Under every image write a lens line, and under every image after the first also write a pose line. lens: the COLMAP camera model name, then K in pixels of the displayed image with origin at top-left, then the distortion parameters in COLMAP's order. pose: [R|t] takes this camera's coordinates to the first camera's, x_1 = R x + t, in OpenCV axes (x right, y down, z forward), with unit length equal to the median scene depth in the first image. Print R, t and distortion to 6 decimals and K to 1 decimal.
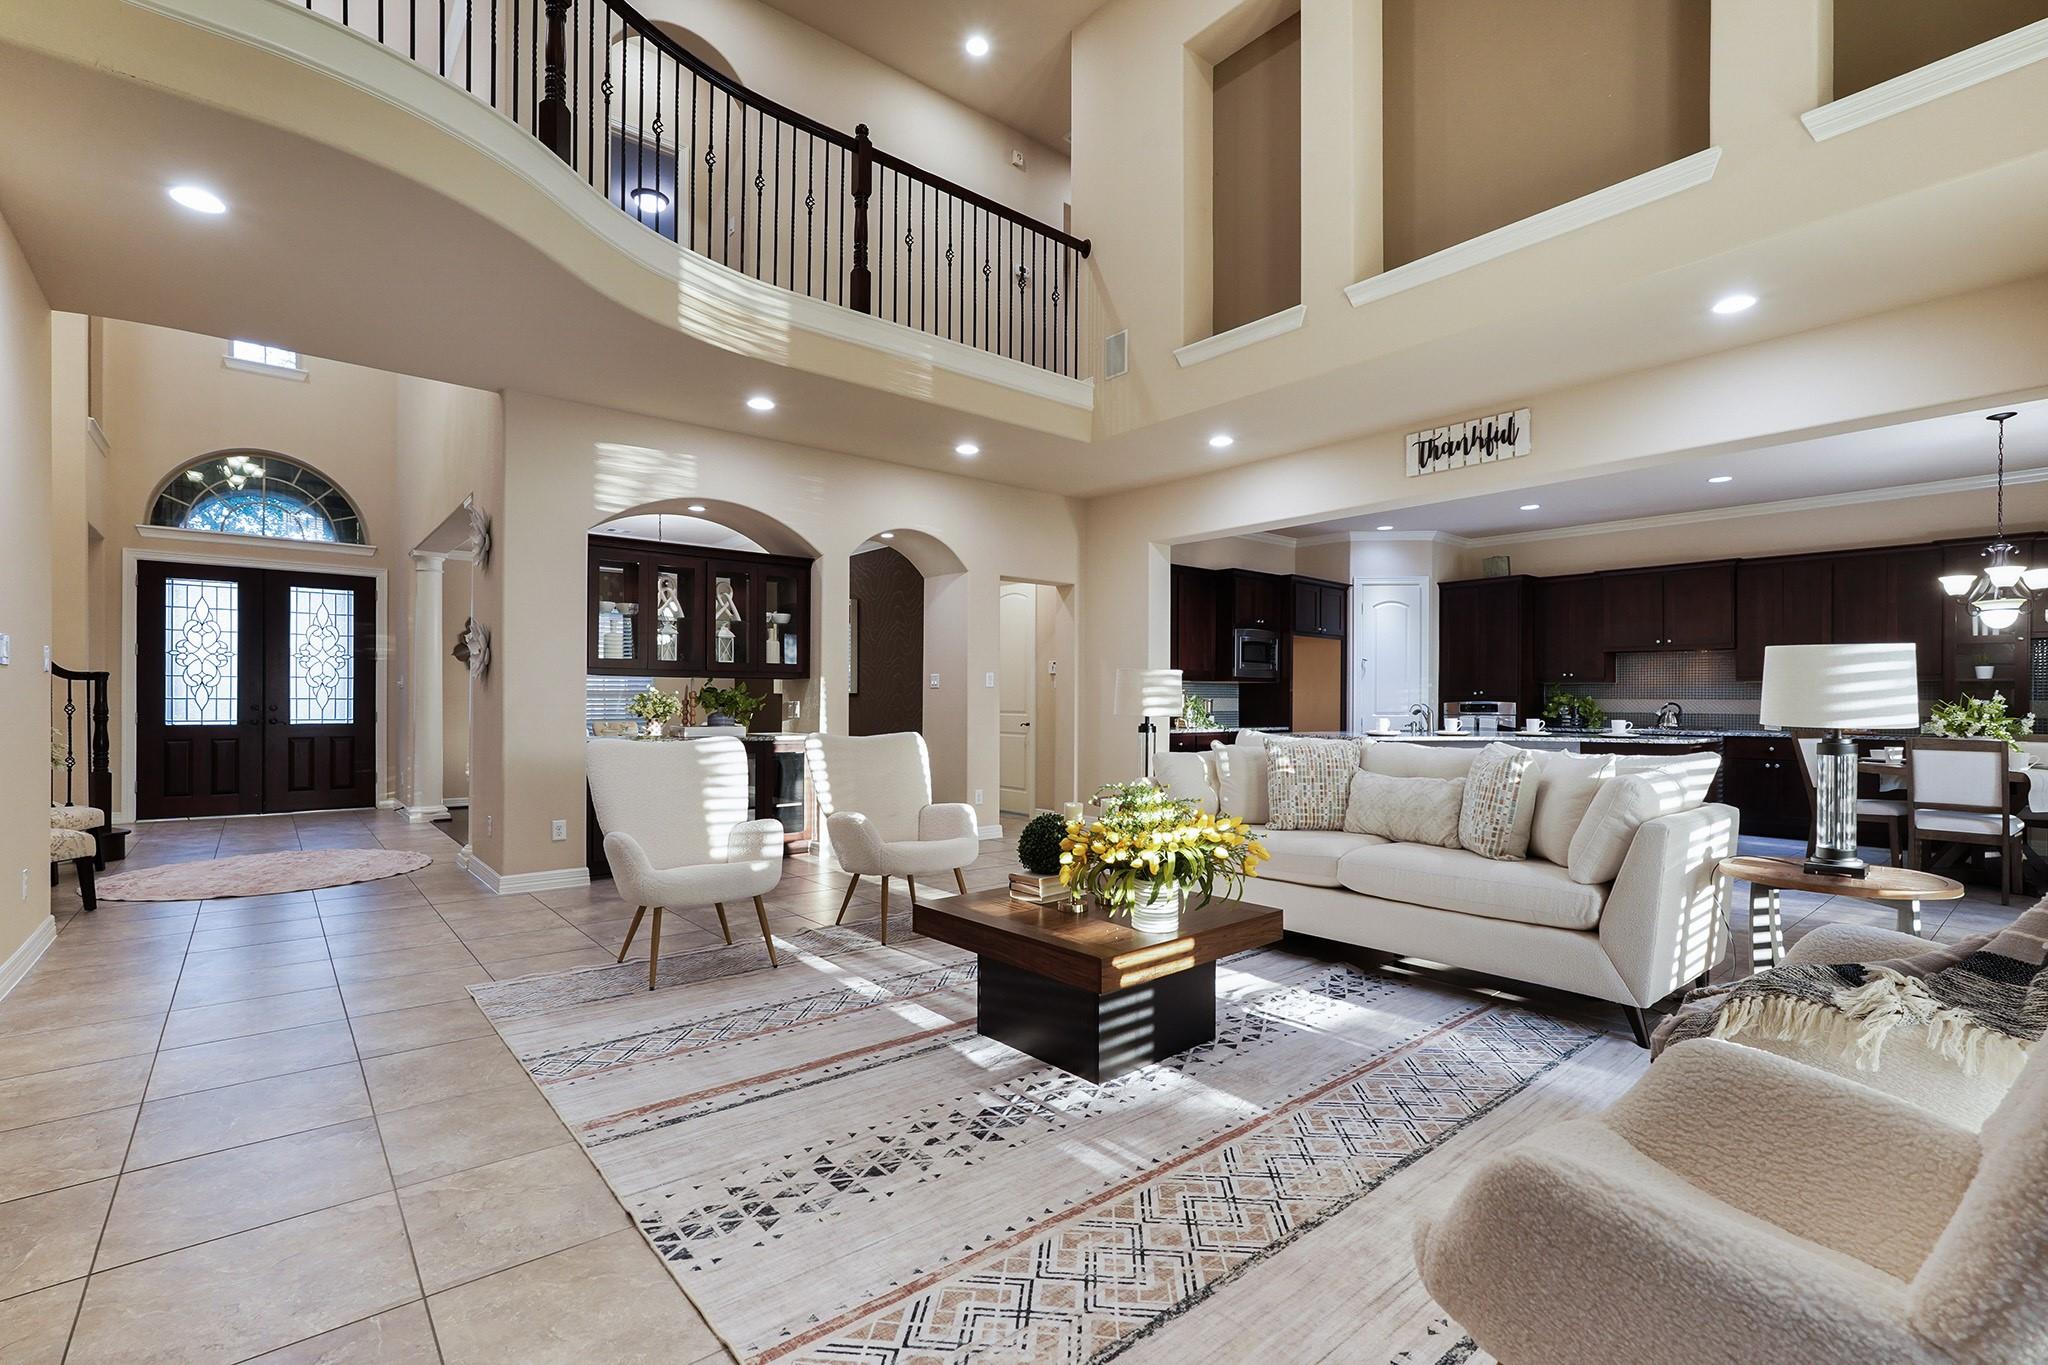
lens RADIAL K [[917.6, 0, 1021.9], [0, 917.6, 706.2], [0, 0, 1]] dist [-0.017959, 0.008669]
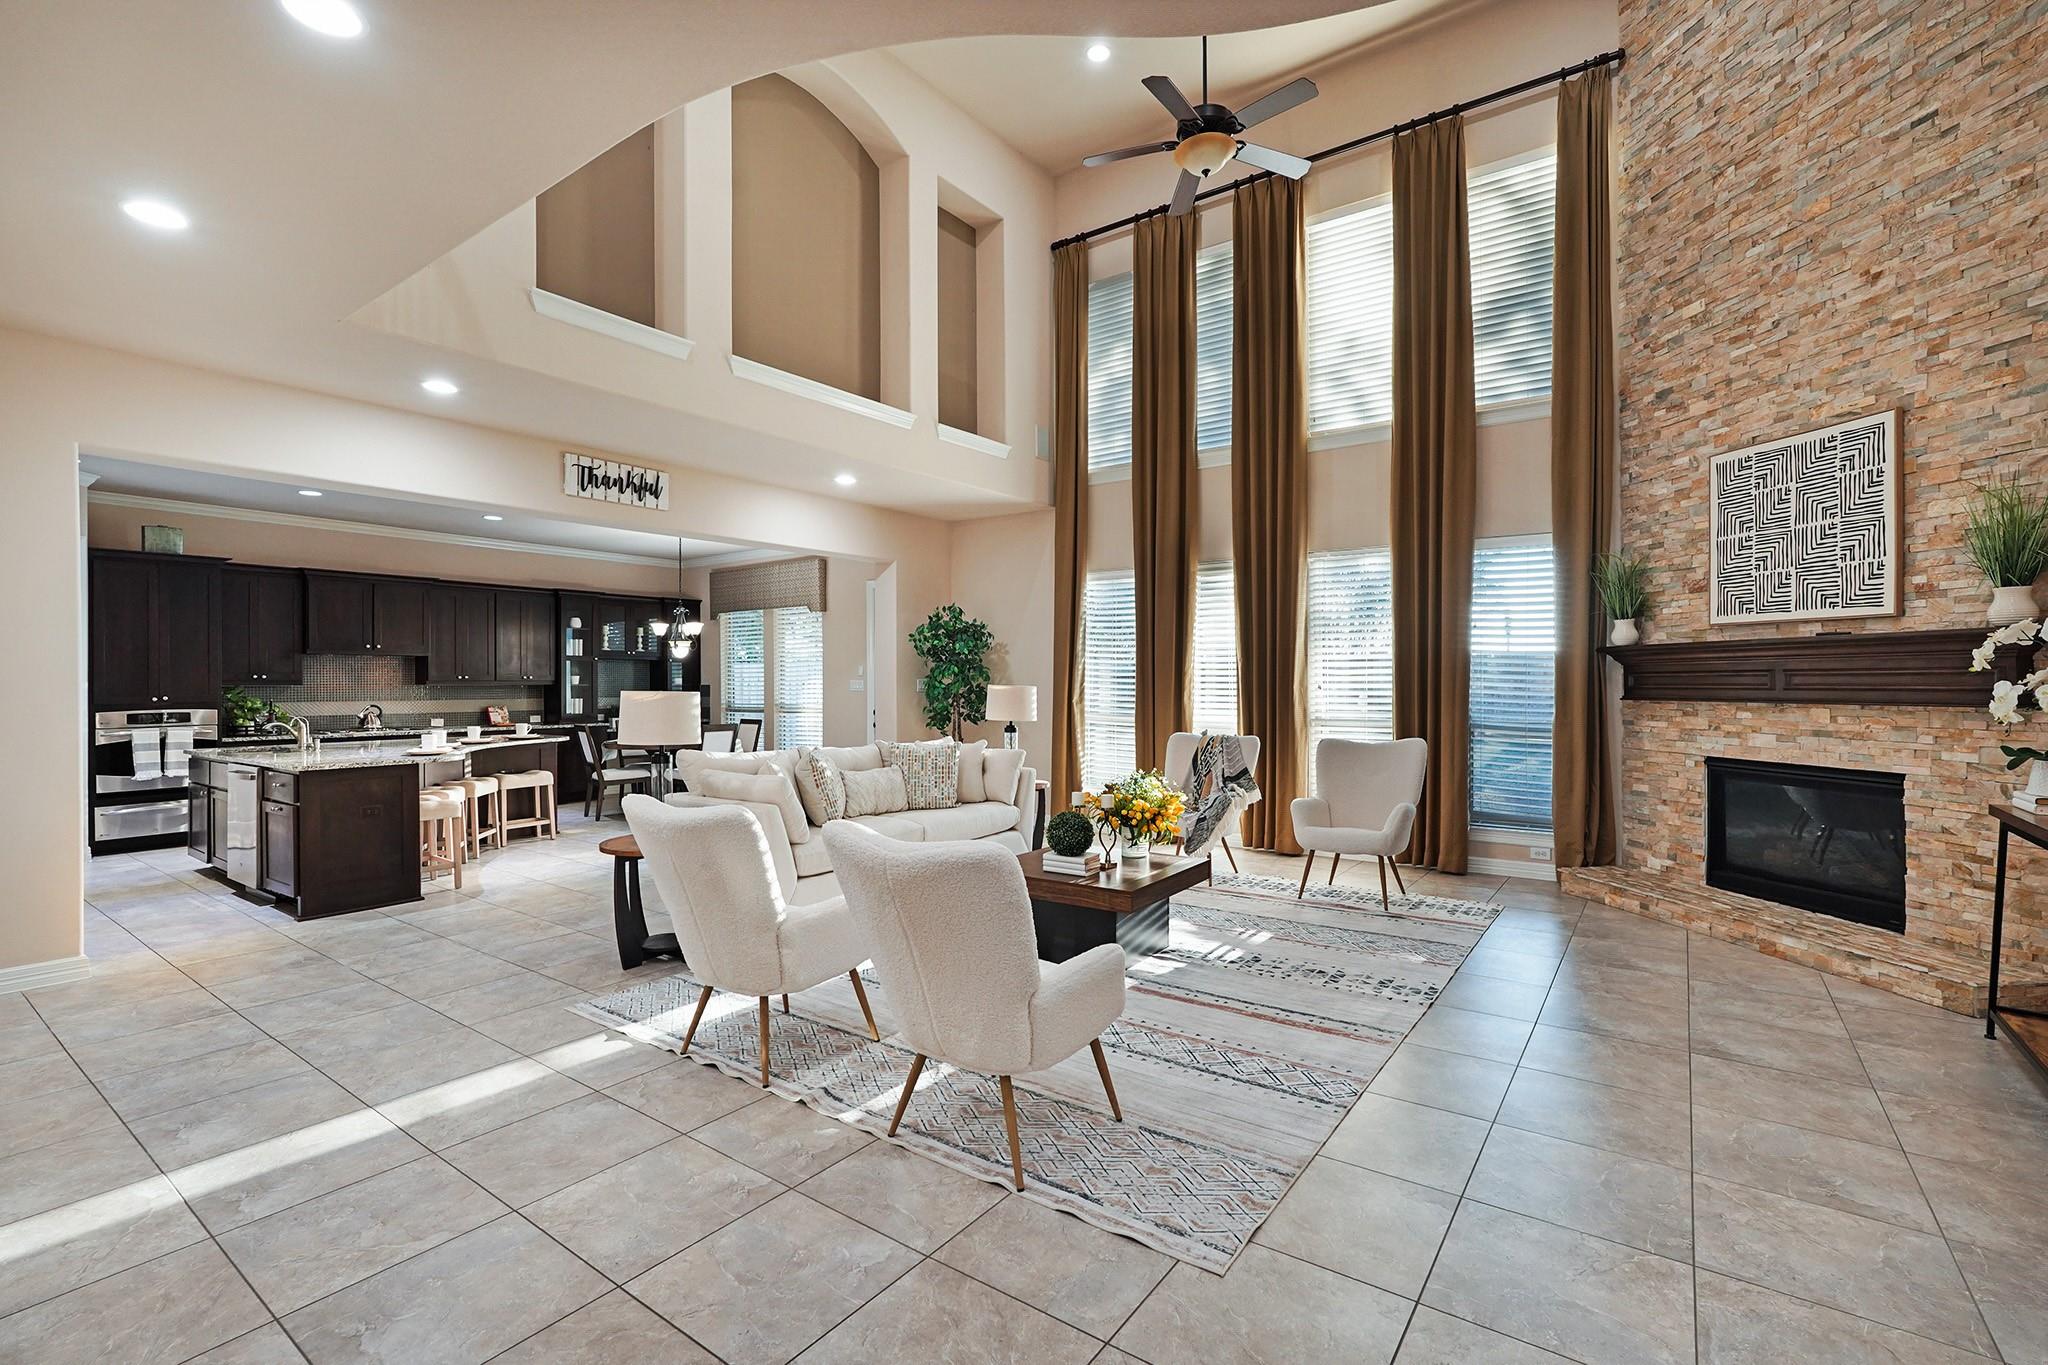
lens RADIAL K [[917.6, 0, 1022.4], [0, 917.6, 681.3], [0, 0, 1]] dist [-0.017959, 0.008669]
pose [[-0.245278, -0.003826, 0.969445, -0.773411], [0.008140, 0.999949, 0.006006, -0.050442], [-0.969419, 0.009365, -0.245234, 0.855842]]
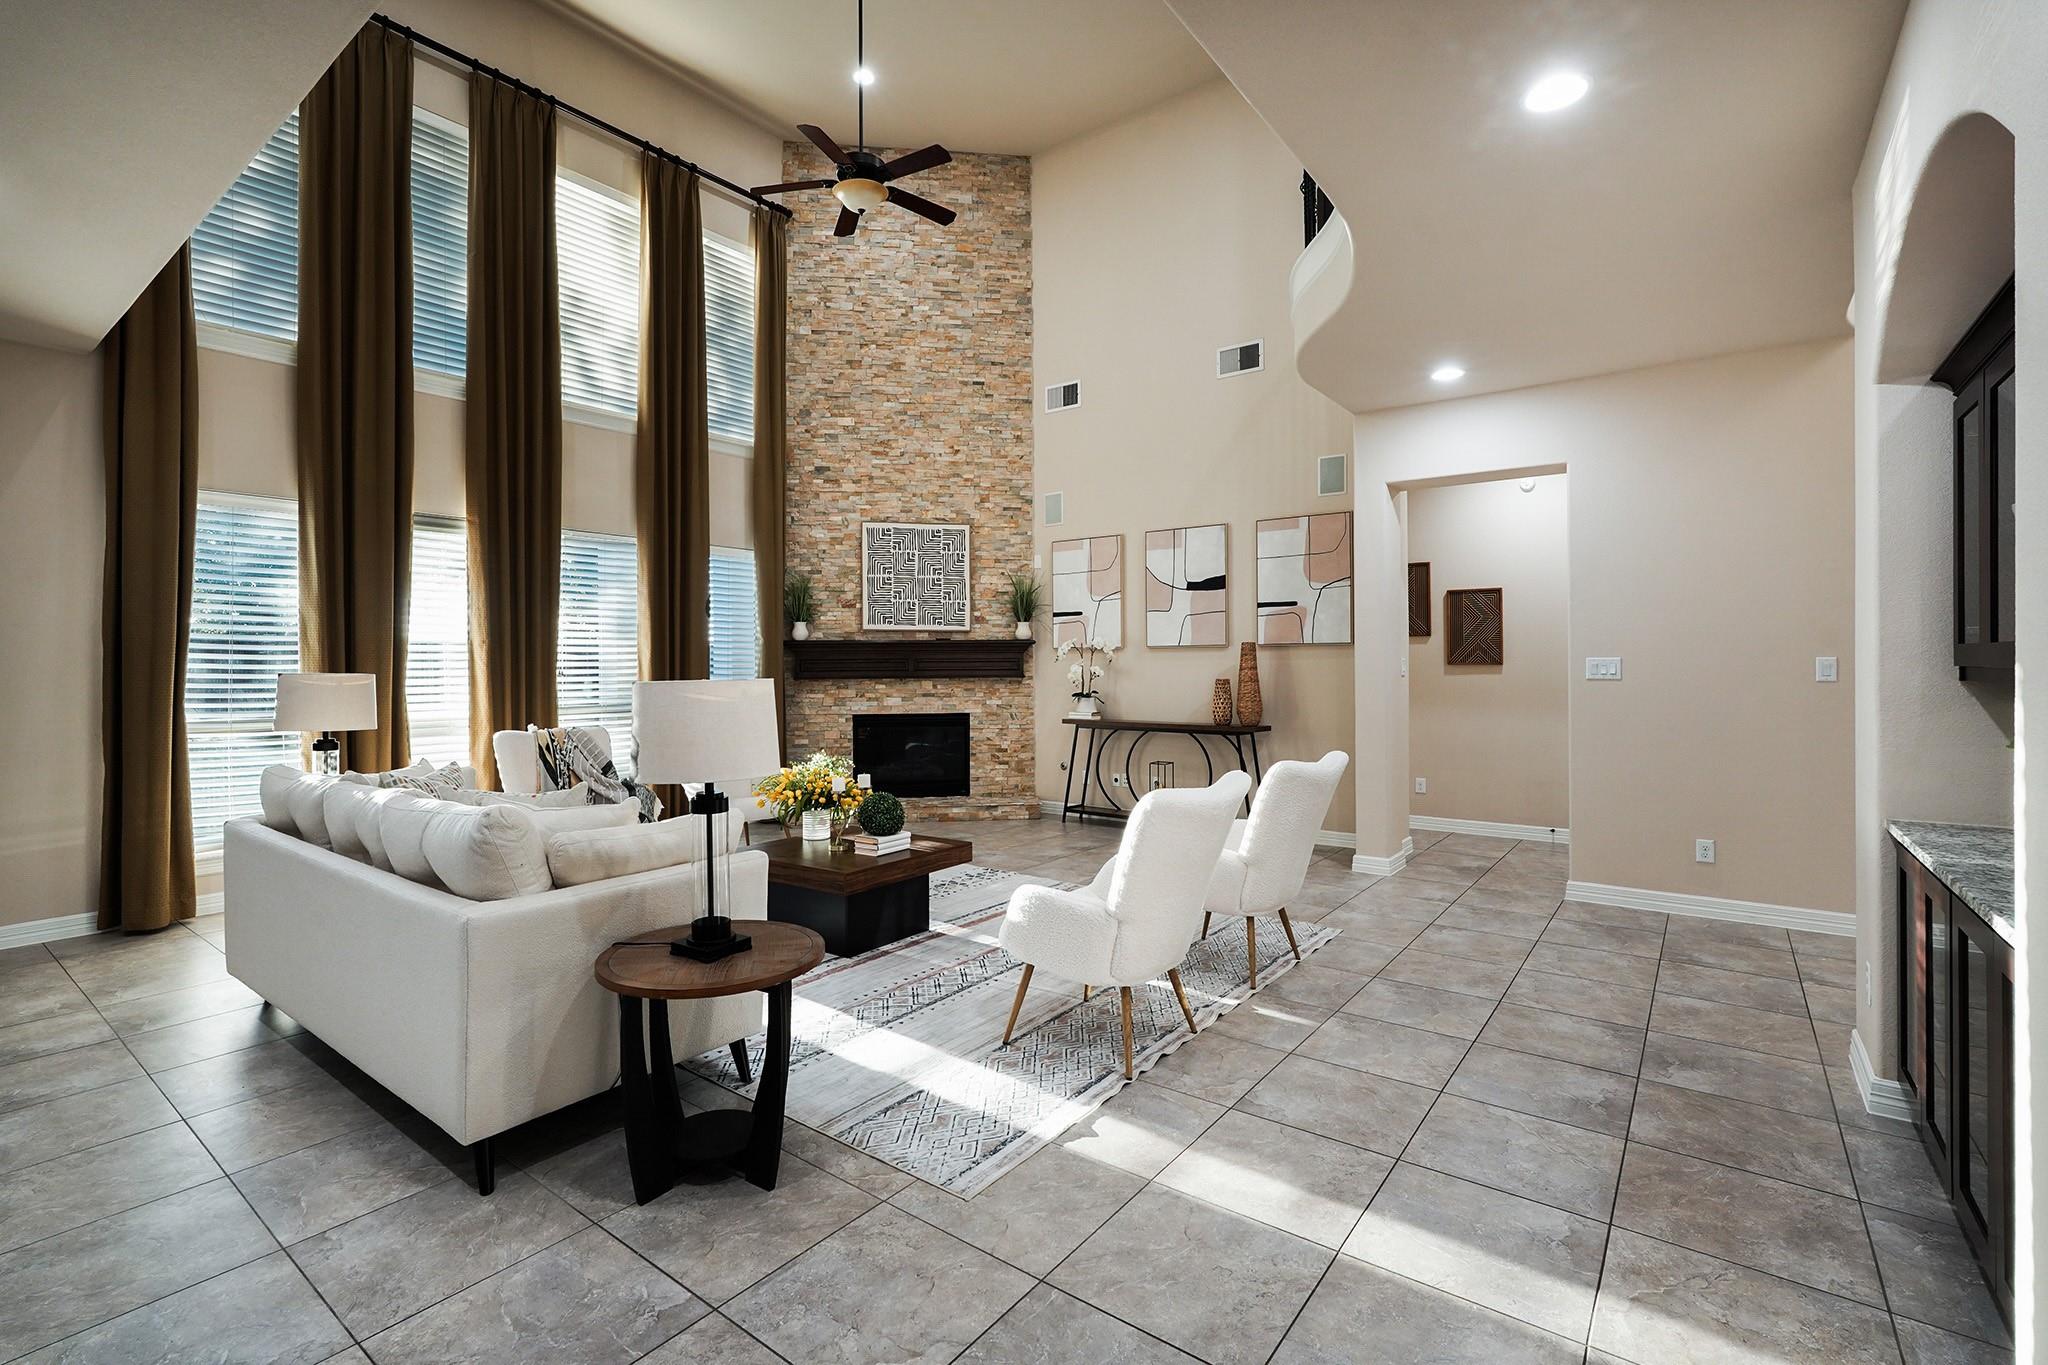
lens RADIAL K [[917.6, 0, 1024.0], [0, 917.6, 663.5], [0, 0, 1]] dist [-0.017959, 0.008669]
pose [[-0.974035, -0.000211, -0.226396, 0.081457], [-0.001380, 0.999987, 0.005008, -0.050412], [0.226392, 0.005190, -0.974023, 1.461152]]
